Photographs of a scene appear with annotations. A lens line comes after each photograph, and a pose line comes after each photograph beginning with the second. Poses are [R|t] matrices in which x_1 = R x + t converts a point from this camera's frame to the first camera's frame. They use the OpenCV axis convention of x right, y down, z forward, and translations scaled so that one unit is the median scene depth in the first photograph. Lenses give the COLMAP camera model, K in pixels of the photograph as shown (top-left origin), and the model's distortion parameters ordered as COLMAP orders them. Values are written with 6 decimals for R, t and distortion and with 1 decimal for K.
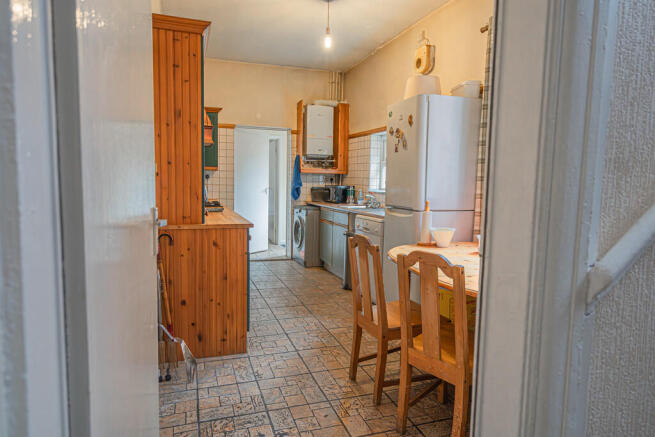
lens RADIAL K [[411.1, 0, 329.1], [0, 411.1, 219.0], [0, 0, 1]] dist [0.005119, 0.000237]
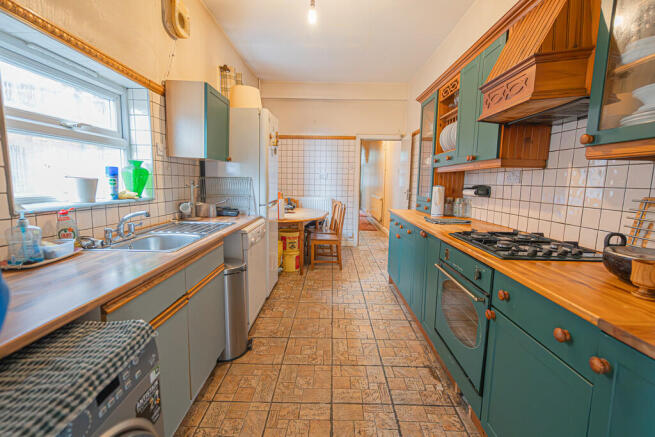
lens RADIAL K [[297.1, 0, 330.2], [0, 297.1, 217.7], [0, 0, 1]] dist [-0.001385, 0.000815]
pose [[-0.941611, -0.077282, 0.327714, -0.175586], [-0.005797, 0.976879, 0.213713, -0.105304], [-0.336653, 0.199335, -0.920288, 1.069497]]
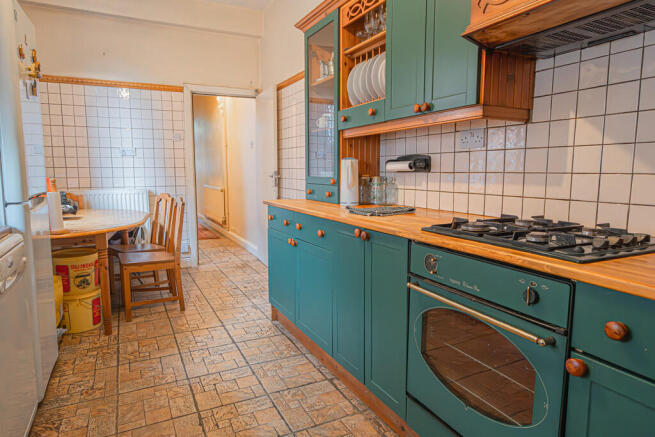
lens RADIAL K [[407.5, 0, 326.5], [0, 407.5, 217.8], [0, 0, 1]] dist [0.004795, 0.000458]
pose [[-0.991599, -0.003939, -0.129293, -0.100412], [-0.030521, 0.978439, 0.204268, -0.079110], [0.125700, 0.206498, -0.970339, 0.978387]]
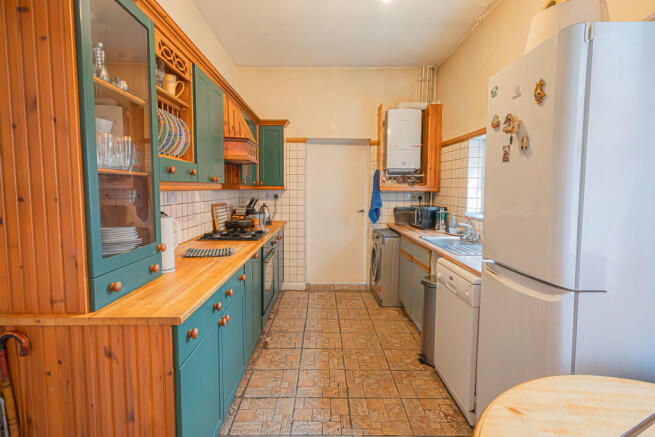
lens RADIAL K [[343.4, 0, 325.4], [0, 343.4, 217.8], [0, 0, 1]] dist [0.008528, 0.001973]
pose [[0.947019, 0.012713, -0.320926, 0.053623], [-0.016766, 0.999811, -0.009867, -0.050711], [0.320739, 0.014725, 0.947053, 0.312779]]
